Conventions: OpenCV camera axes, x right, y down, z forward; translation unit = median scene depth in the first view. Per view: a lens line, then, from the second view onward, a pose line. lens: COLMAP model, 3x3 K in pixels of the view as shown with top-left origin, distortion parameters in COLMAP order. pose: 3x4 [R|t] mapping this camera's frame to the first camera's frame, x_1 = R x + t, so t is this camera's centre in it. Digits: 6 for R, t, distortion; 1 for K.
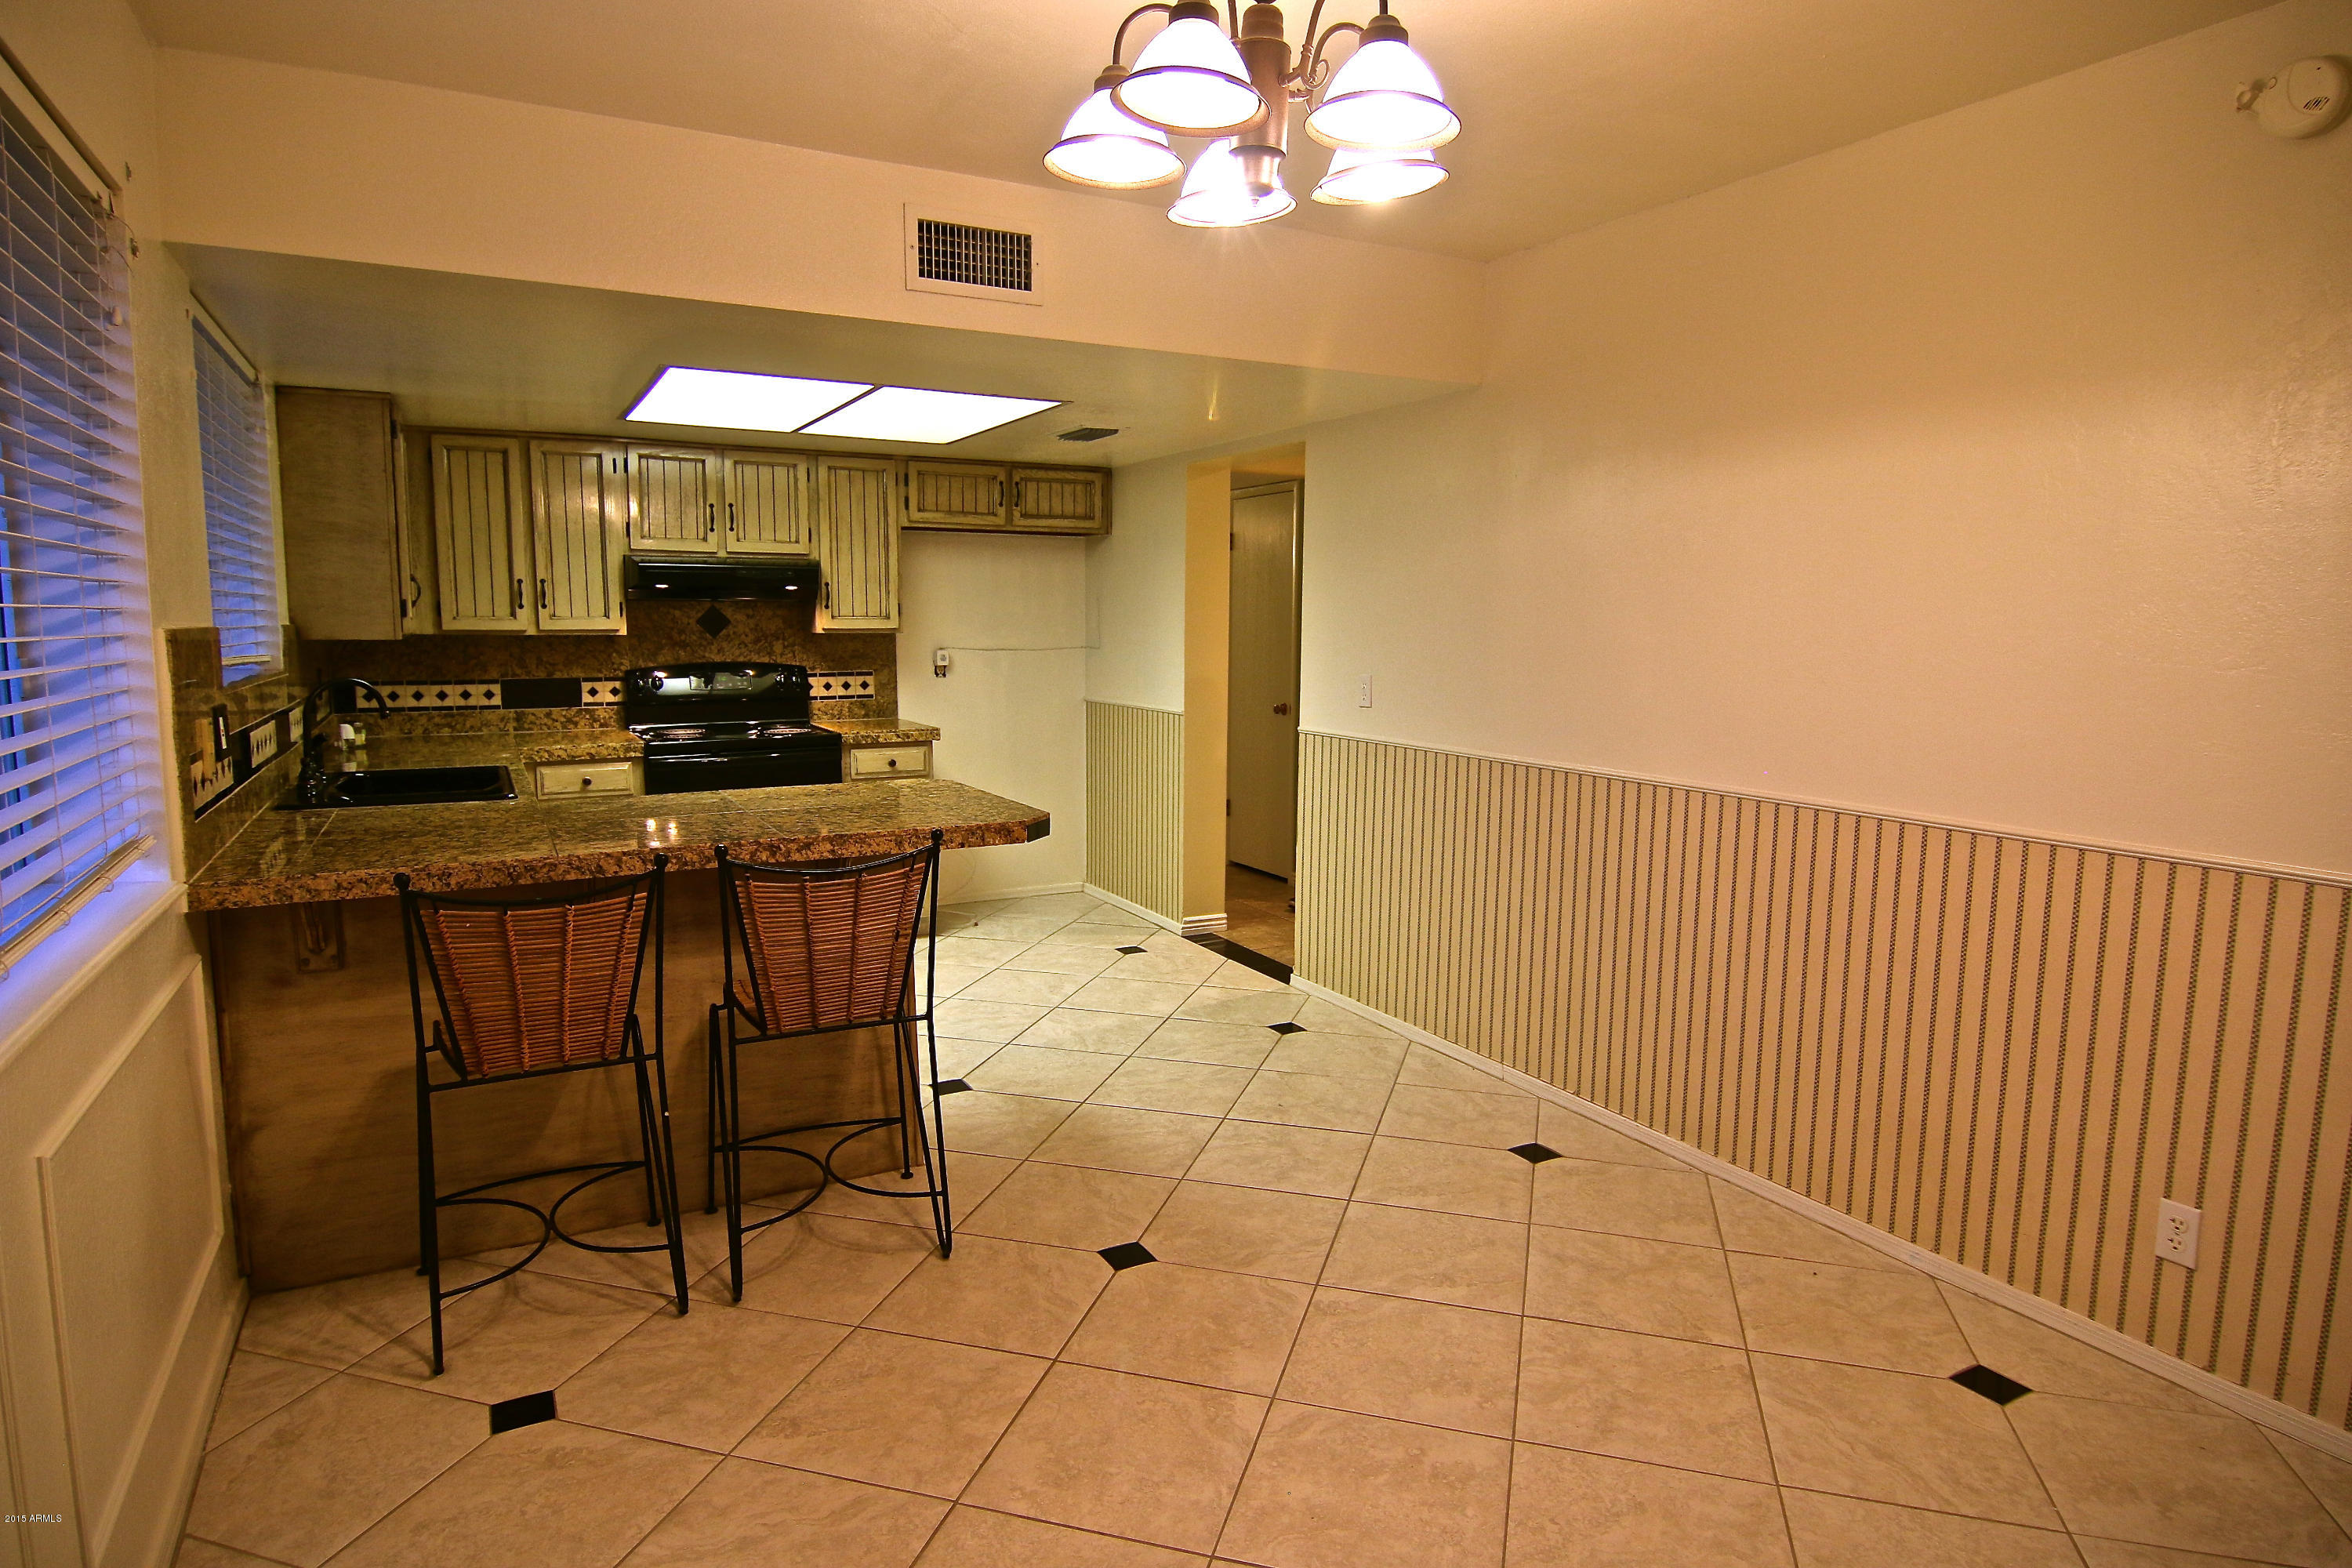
lens RADIAL K [[1316.8, 0, 1184.6], [0, 1316.8, 778.5], [0, 0, 1]] dist [-0.012360, -0.009530]
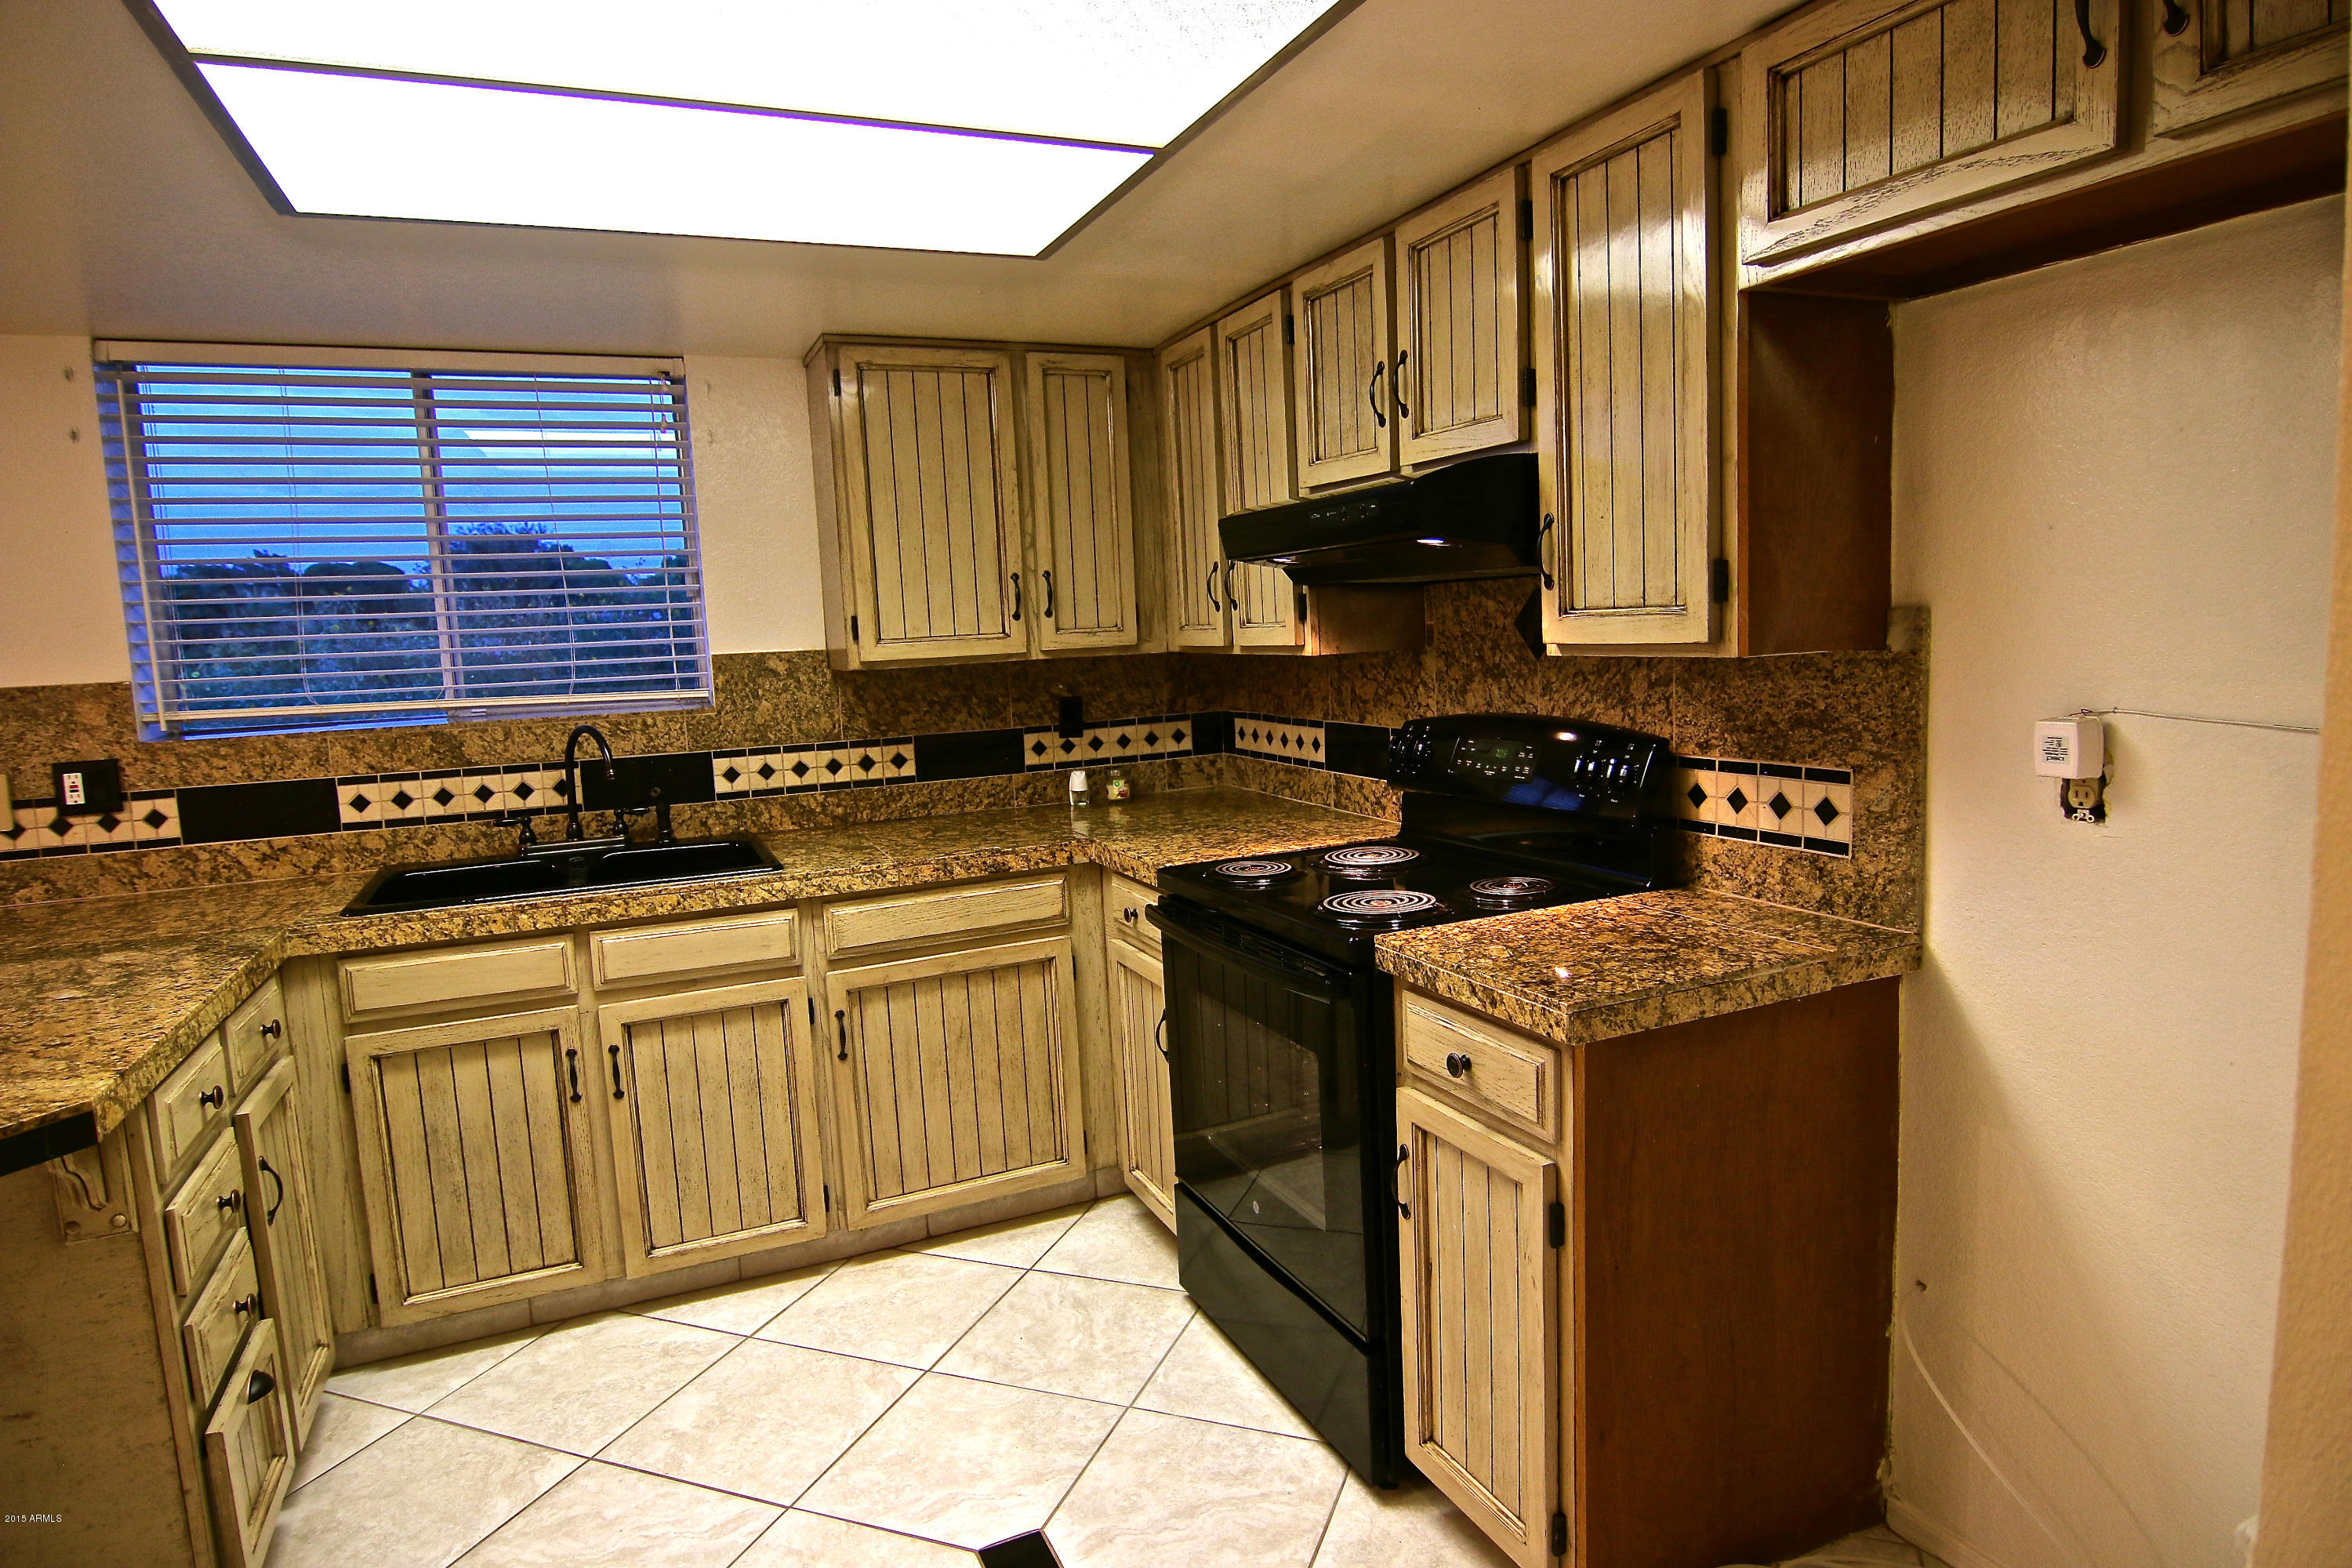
lens RADIAL K [[1316.8, 0, 1180.0], [0, 1316.8, 775.4], [0, 0, 1]] dist [-0.012360, -0.009530]
pose [[-0.077896, 0.114349, -0.990382, 0.099153], [-0.080245, 0.989458, 0.120554, -0.119039], [0.993727, 0.088864, -0.067899, 0.970247]]
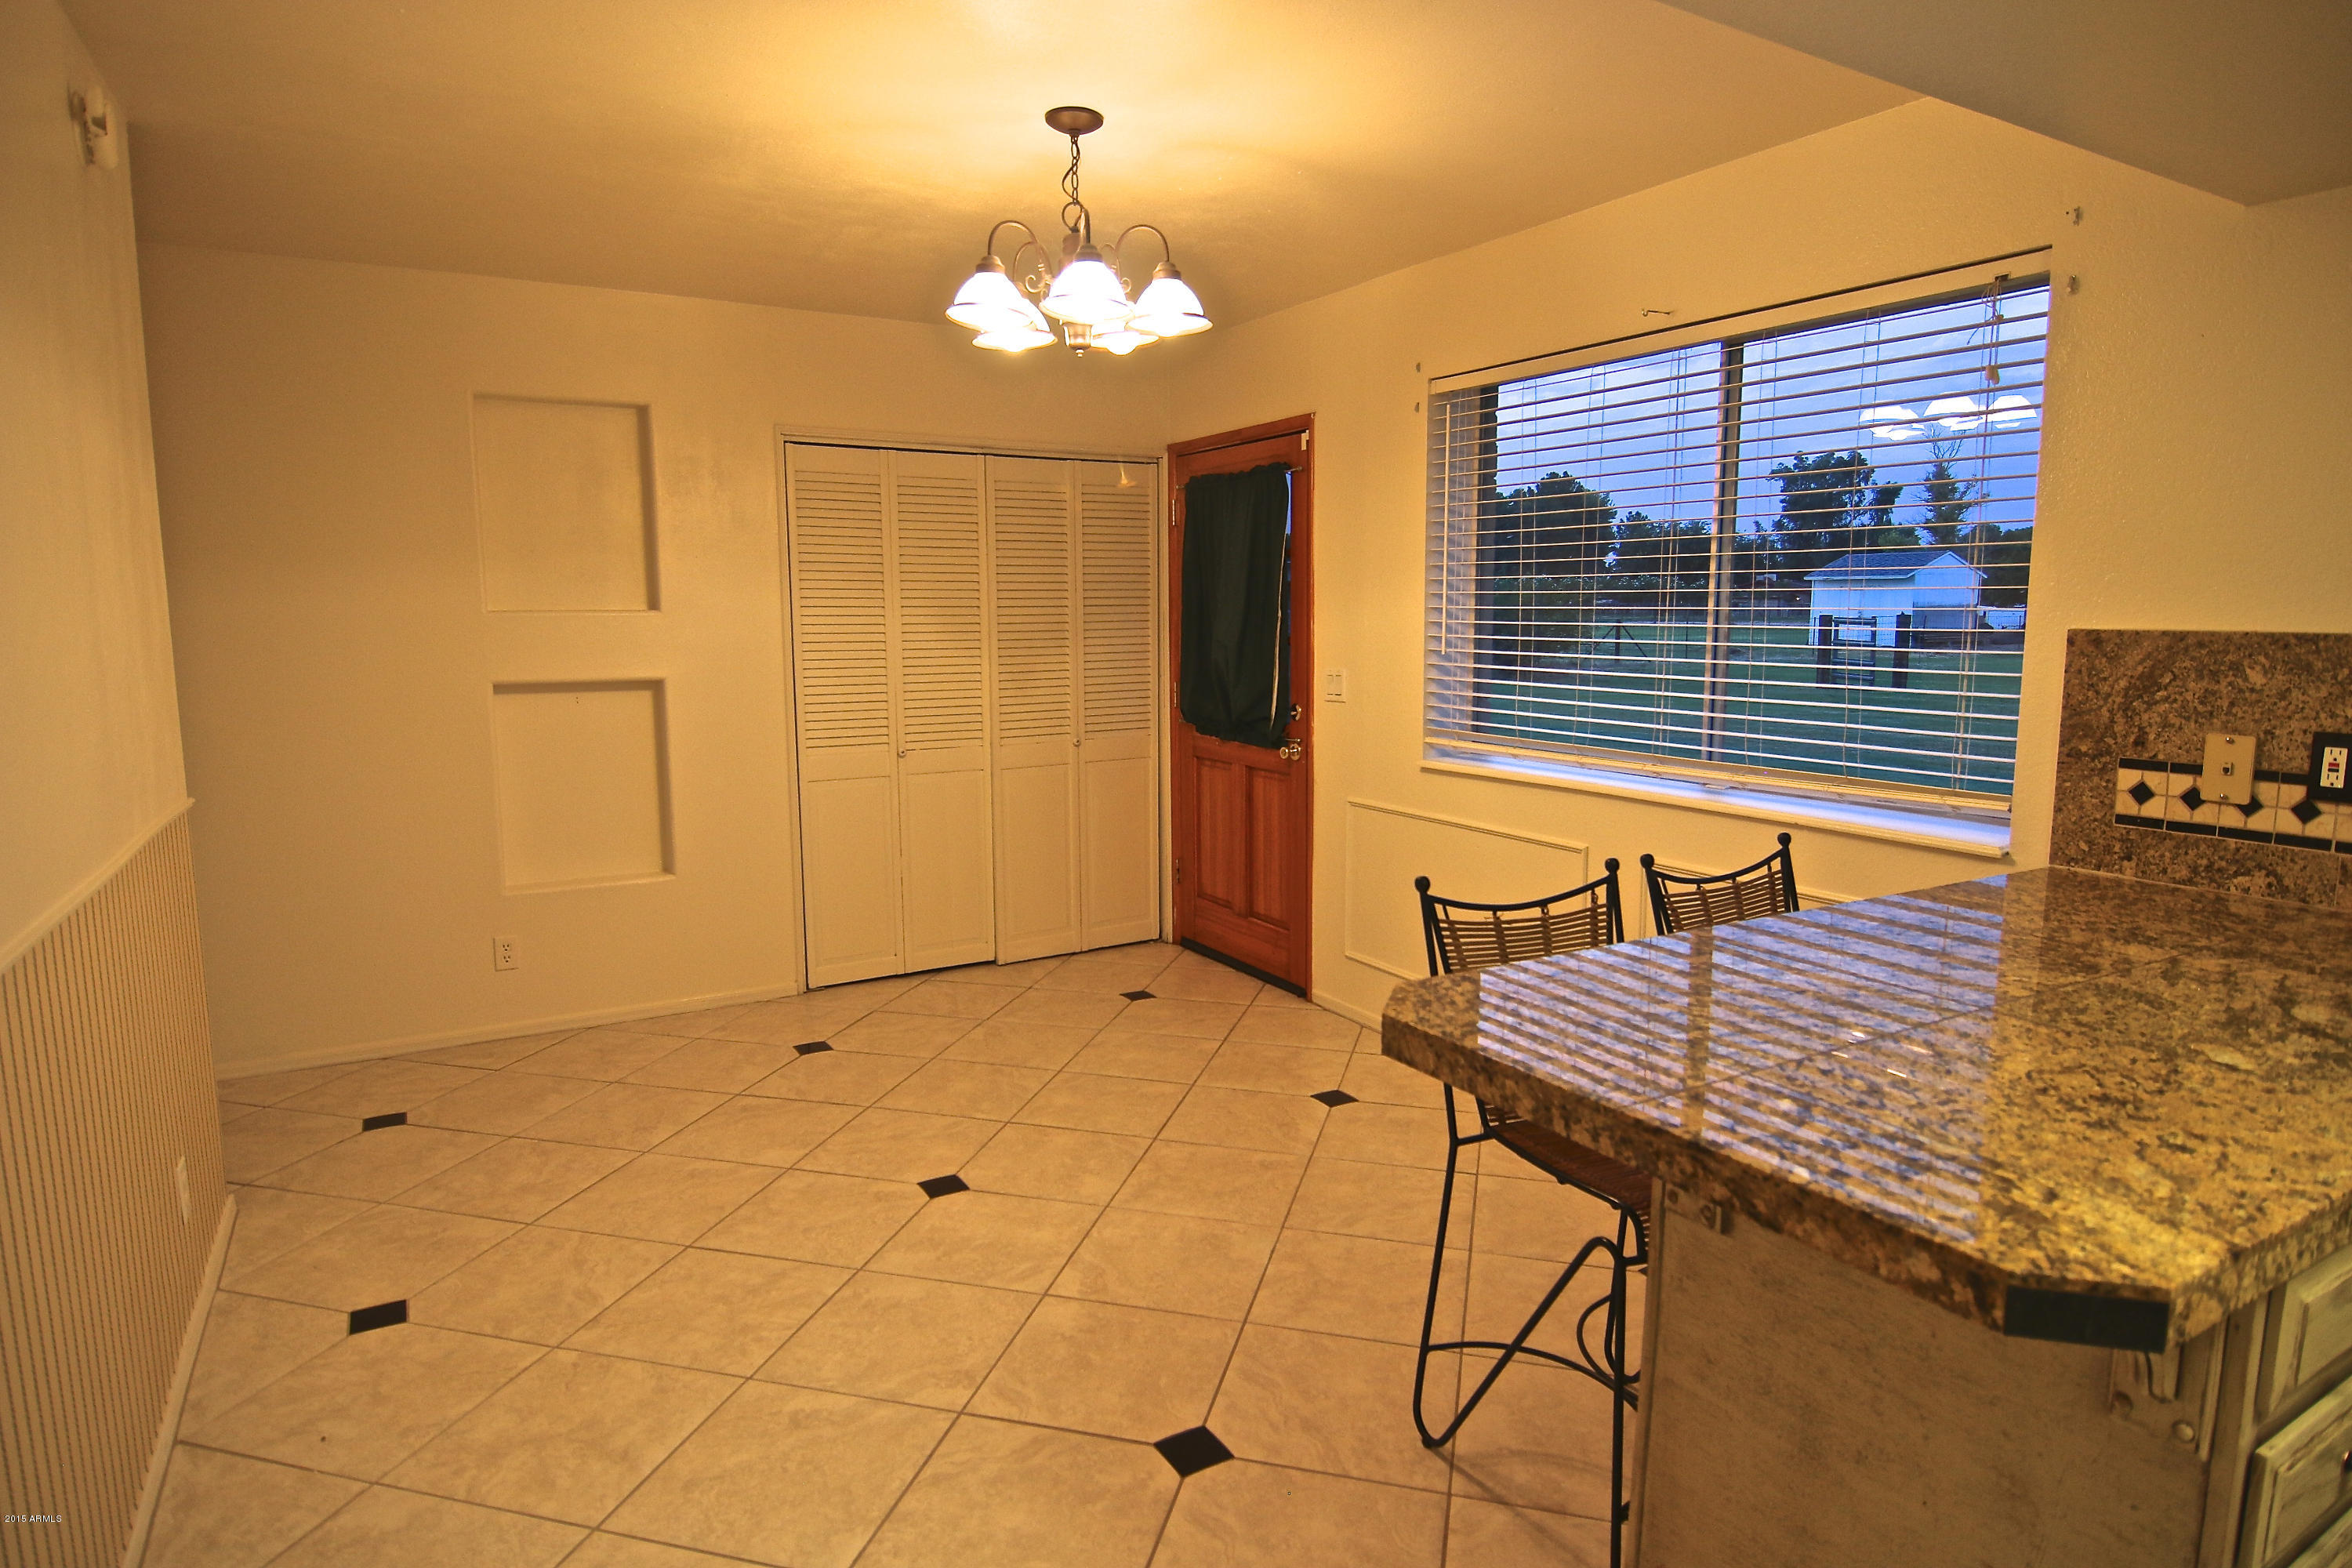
lens RADIAL K [[1316.8, 0, 1185.4], [0, 1316.8, 782.7], [0, 0, 1]] dist [-0.012360, -0.009530]
pose [[-0.999429, -0.001249, -0.033776, -0.006796], [-0.009653, 0.968240, 0.249837, -0.108680], [0.032391, 0.250020, -0.967699, 0.878076]]
